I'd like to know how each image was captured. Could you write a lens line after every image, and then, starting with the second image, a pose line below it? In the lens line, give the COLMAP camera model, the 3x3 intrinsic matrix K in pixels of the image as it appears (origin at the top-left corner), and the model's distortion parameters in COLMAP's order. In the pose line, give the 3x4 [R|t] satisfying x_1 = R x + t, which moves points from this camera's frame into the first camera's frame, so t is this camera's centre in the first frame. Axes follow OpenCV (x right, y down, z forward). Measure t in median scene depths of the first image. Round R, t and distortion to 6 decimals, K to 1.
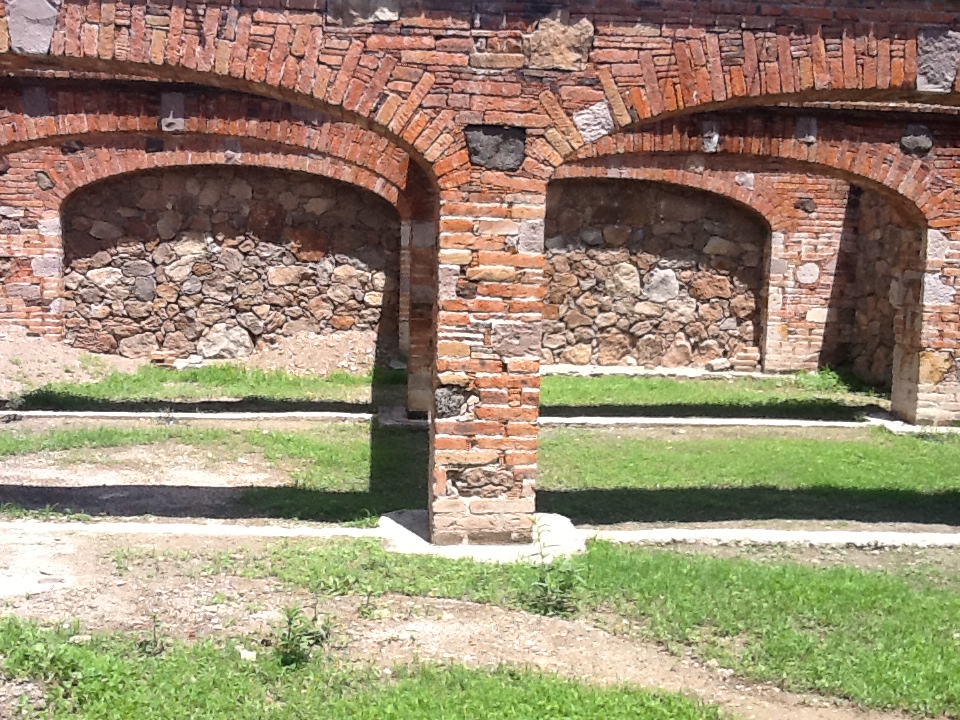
lens RADIAL K [[1215.9, 0, 480.0], [0, 1215.9, 360.0], [0, 0, 1]] dist [-0.012516, -0.003350]
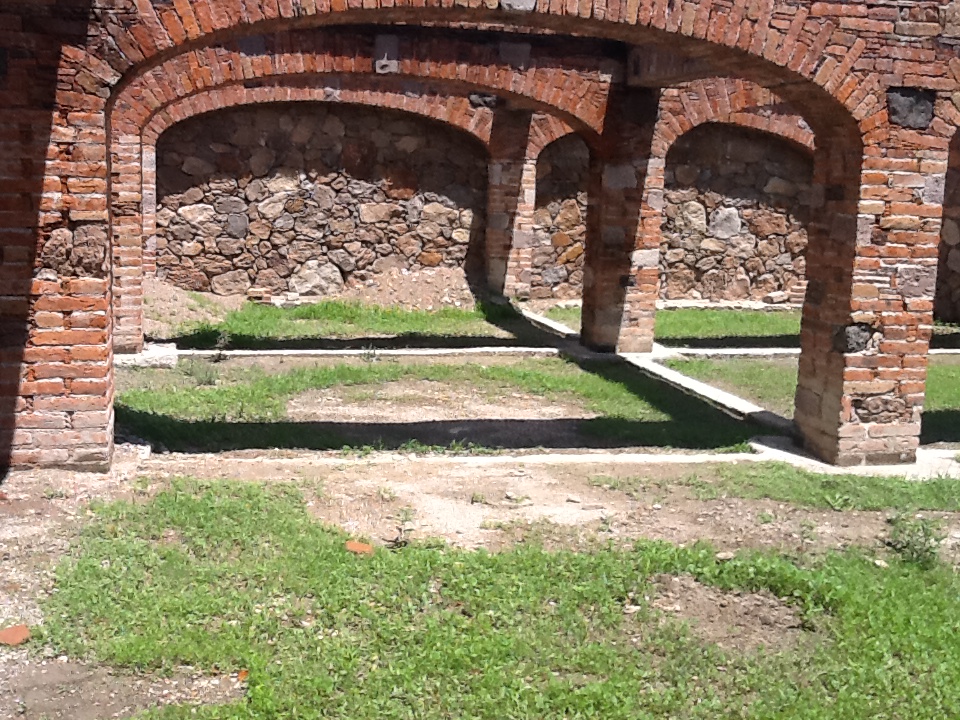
lens RADIAL K [[1215.9, 0, 480.0], [0, 1215.9, 360.0], [0, 0, 1]] dist [-0.012516, -0.003350]
pose [[0.987848, -0.015989, 0.154596, -0.530064], [0.007022, 0.998270, 0.058375, -0.012571], [-0.155262, -0.056580, 0.986252, -0.040611]]
